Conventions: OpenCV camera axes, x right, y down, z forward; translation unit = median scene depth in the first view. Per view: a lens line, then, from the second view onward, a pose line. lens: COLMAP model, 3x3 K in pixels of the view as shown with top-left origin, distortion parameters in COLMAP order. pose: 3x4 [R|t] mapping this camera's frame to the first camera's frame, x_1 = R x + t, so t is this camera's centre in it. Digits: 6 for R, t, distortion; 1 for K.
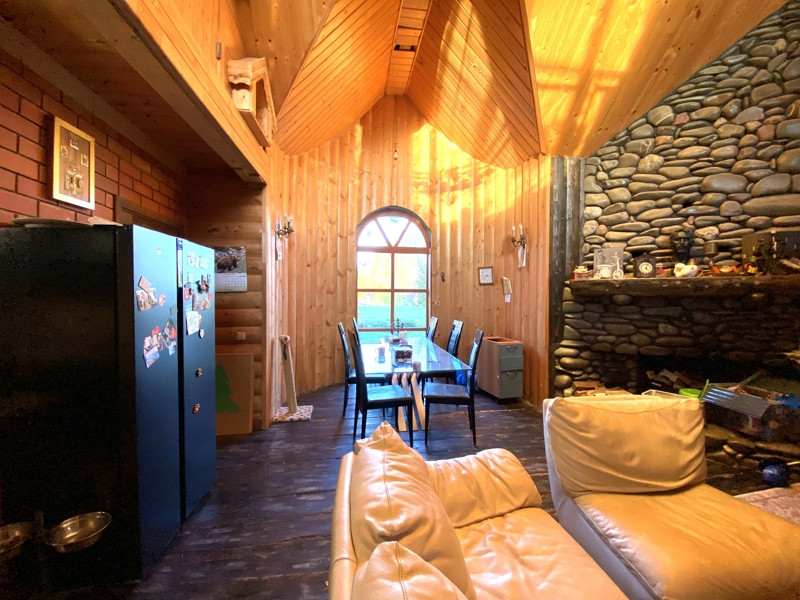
lens RADIAL K [[330.6, 0, 401.8], [0, 330.6, 298.3], [0, 0, 1]] dist [0.000581, -0.007737]
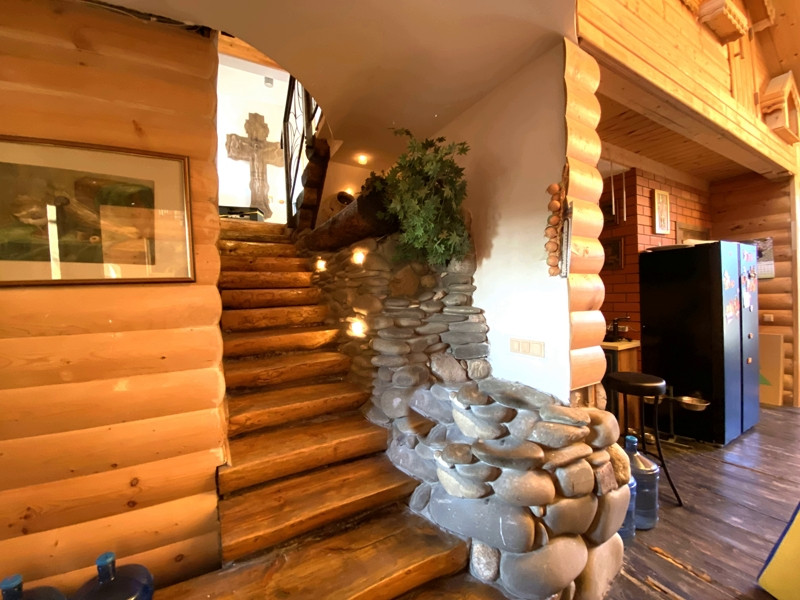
lens RADIAL K [[330.6, 0, 398.9], [0, 330.6, 296.9], [0, 0, 1]] dist [0.000581, -0.007737]
pose [[0.364929, -0.006268, -0.931014, 0.090428], [0.020988, 0.999779, 0.001496, 0.016904], [0.930799, -0.020086, 0.364979, -0.585301]]
